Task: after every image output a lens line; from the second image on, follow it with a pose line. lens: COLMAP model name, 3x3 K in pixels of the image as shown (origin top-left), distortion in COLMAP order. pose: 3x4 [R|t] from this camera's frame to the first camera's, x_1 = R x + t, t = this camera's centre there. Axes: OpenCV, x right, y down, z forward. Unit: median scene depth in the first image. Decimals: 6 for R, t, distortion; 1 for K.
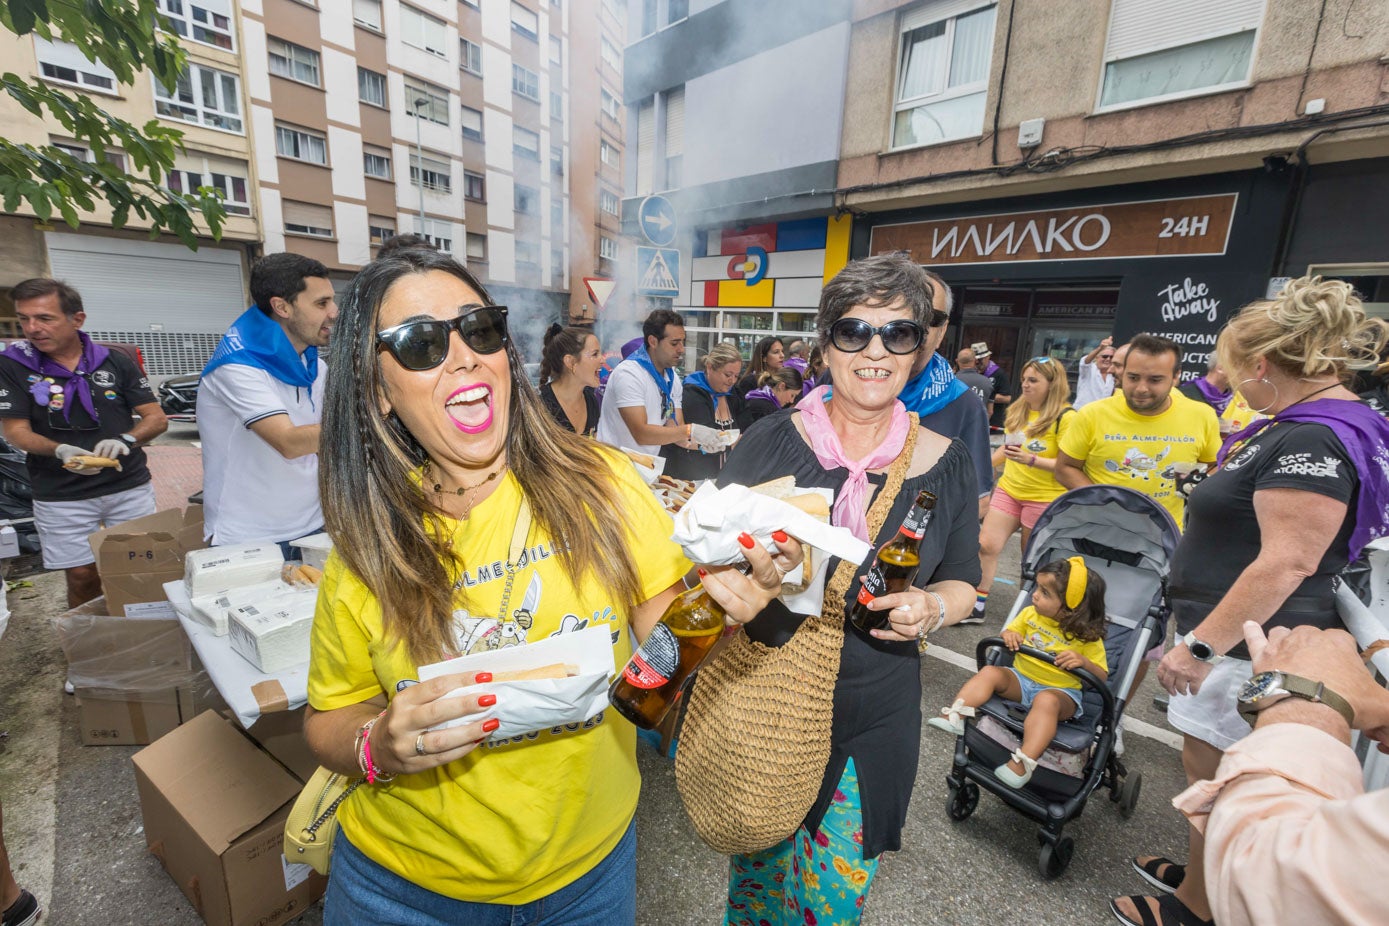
lens RADIAL K [[595.1, 0, 689.0], [0, 595.1, 464.4], [0, 0, 1]] dist [-0.005090, -0.000051]
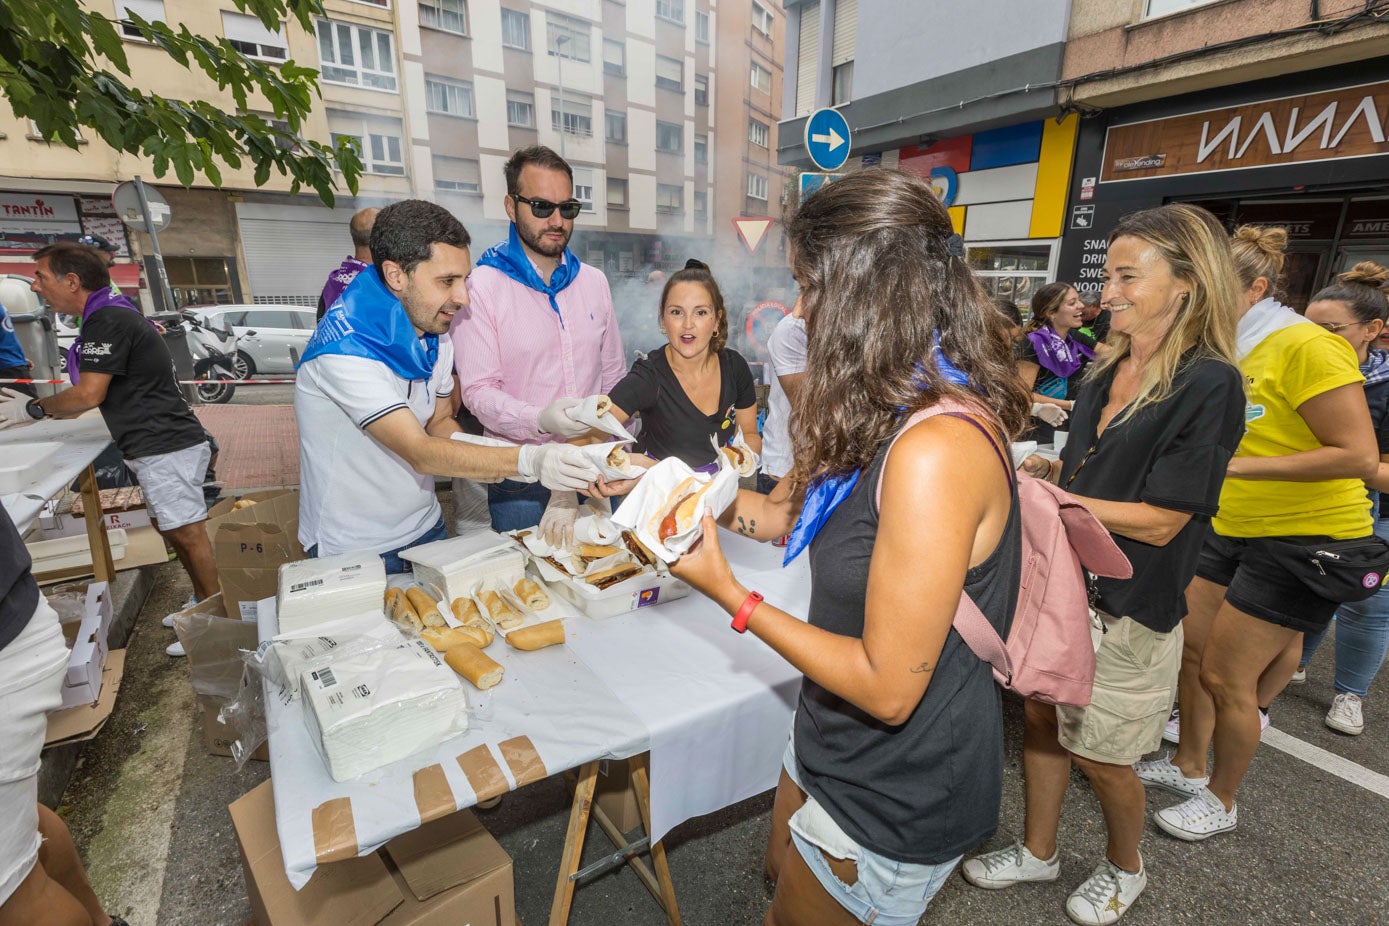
lens RADIAL K [[637.3, 0, 693.6], [0, 637.3, 461.1], [0, 0, 1]] dist [-0.004115, -0.001433]
pose [[0.975487, 0.027041, -0.218389, -0.024644], [-0.014327, 0.998120, 0.059593, -0.011191], [0.219590, -0.055004, 0.974040, 0.061677]]
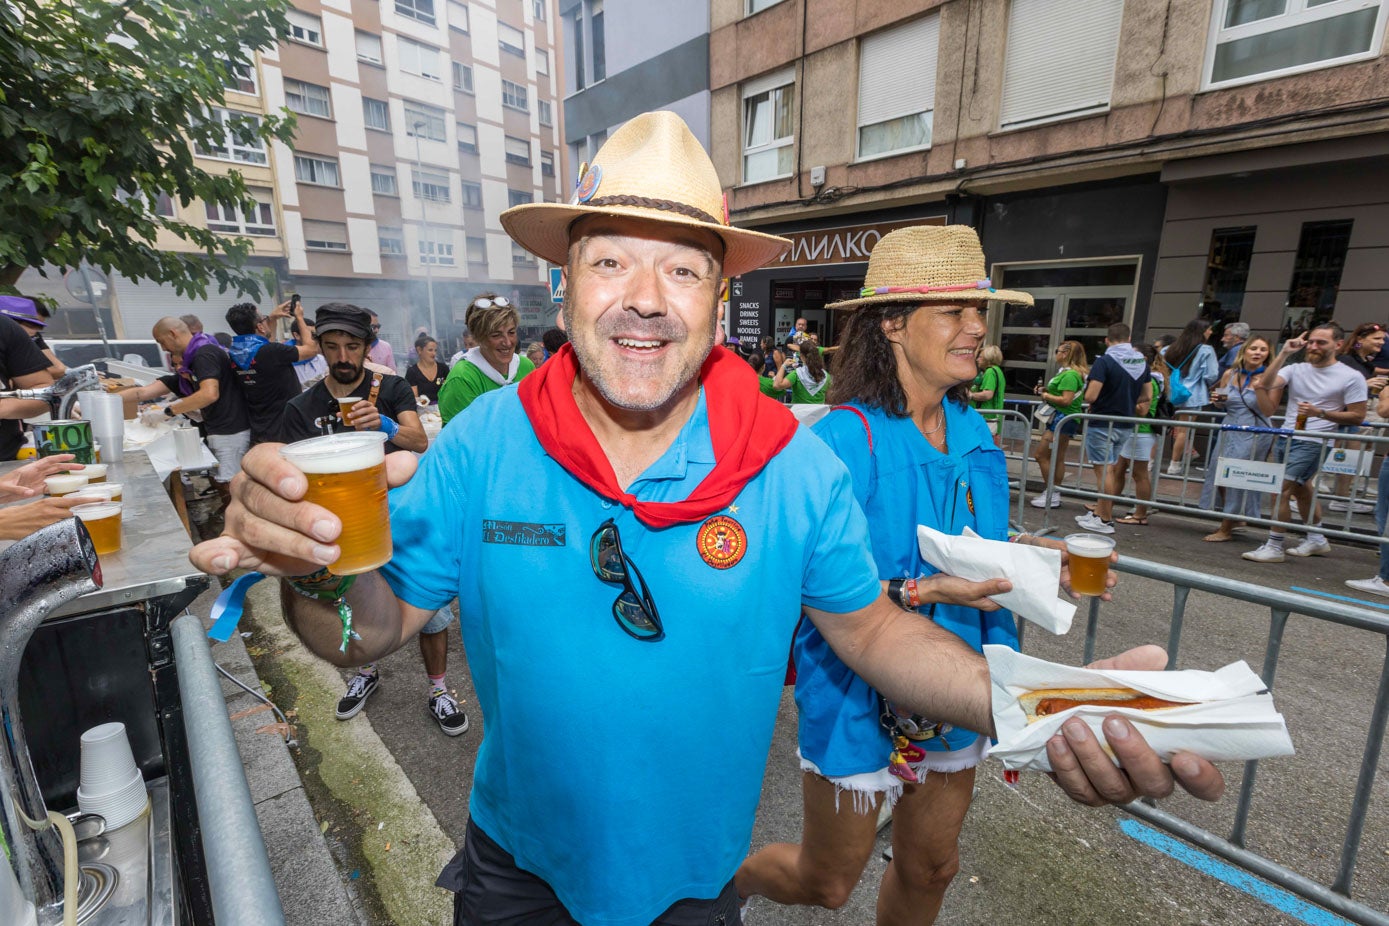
lens RADIAL K [[630.0, 0, 696.7], [0, 630.0, 459.1], [0, 0, 1]] dist [-0.001539, 0.000862]
pose [[0.998096, -0.034788, -0.050942, 0.274448], [0.035183, 0.999357, 0.006886, 0.075166], [0.050669, -0.008665, 0.998678, -0.414339]]
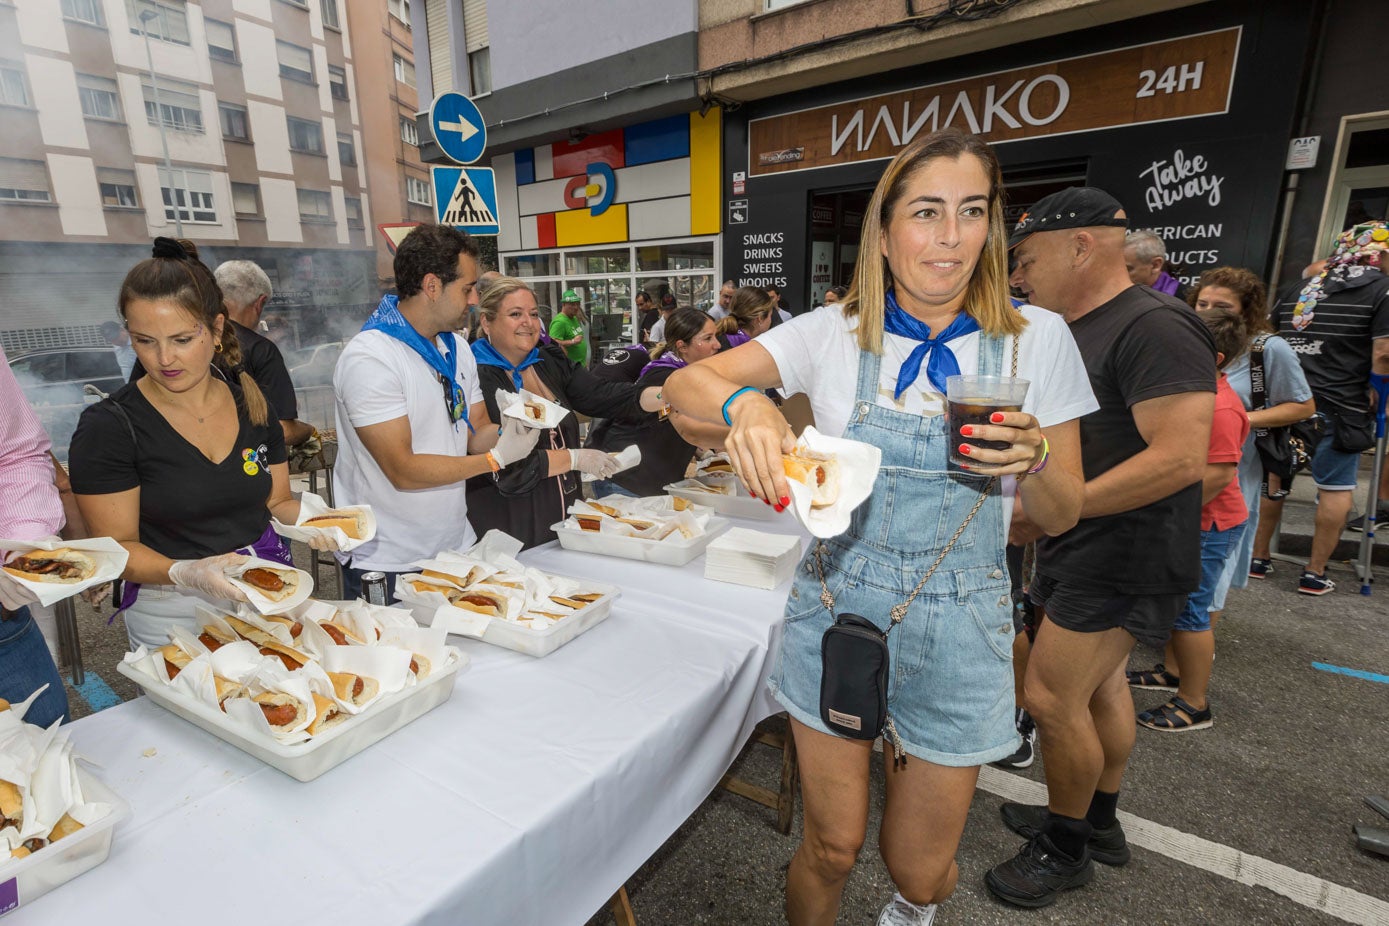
lens RADIAL K [[689.6, 0, 592.2], [0, 689.6, 464.5], [0, 0, 1]] dist [-0.000858, -0.002285]
pose [[0.992722, -0.103295, 0.061915, 0.012544], [0.100908, 0.994070, 0.040519, -0.024067], [-0.065733, -0.033976, 0.997259, 0.134093]]
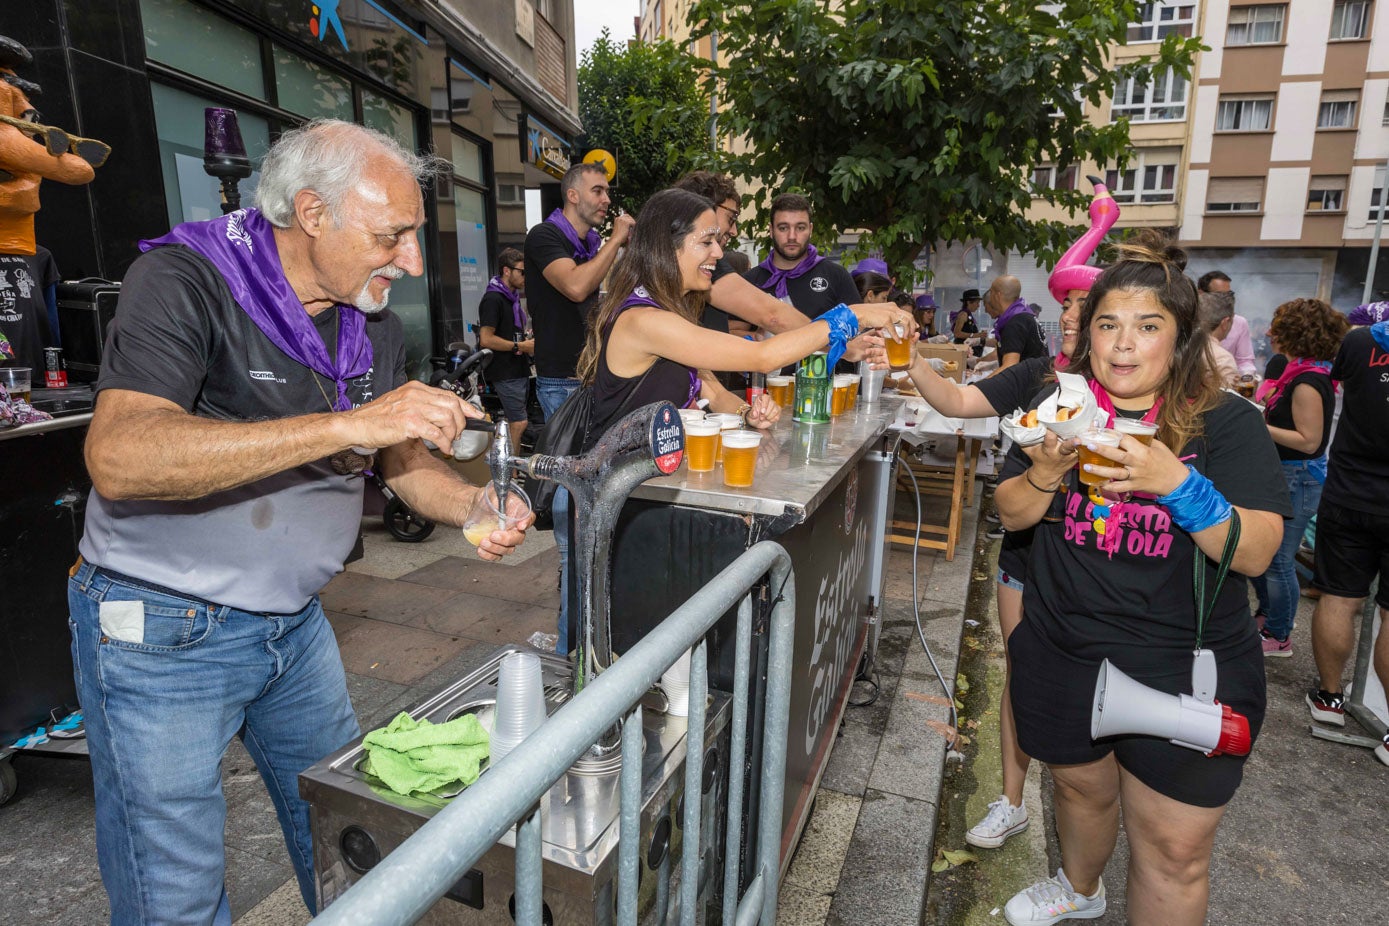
lens RADIAL K [[762.5, 0, 724.7], [0, 762.5, 452.3], [0, 0, 1]] dist [0.006301, -0.004985]
pose [[0.428436, 0.139874, -0.892680, 0.285982], [-0.181007, 0.981206, 0.066872, 0.079539], [0.885256, 0.132931, 0.445702, -0.365615]]
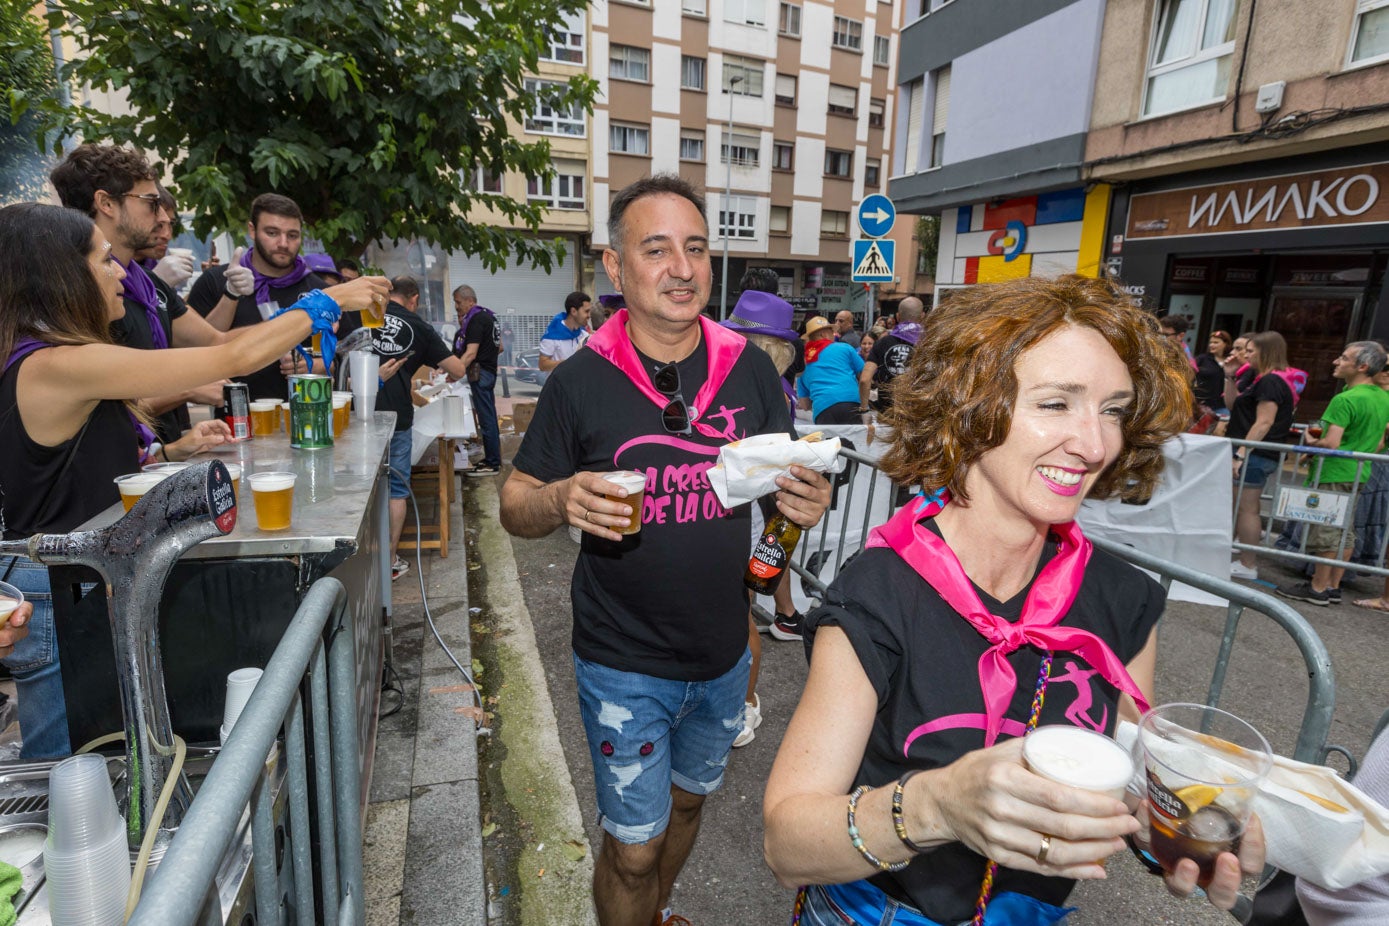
lens RADIAL K [[762.5, 0, 682.9], [0, 762.5, 472.9], [0, 0, 1]] dist [0.006301, -0.004985]
pose [[0.882316, 0.083524, -0.463188, 0.293576], [-0.085214, 0.996212, 0.017319, 0.075002], [0.462880, 0.024189, 0.886091, -0.393487]]
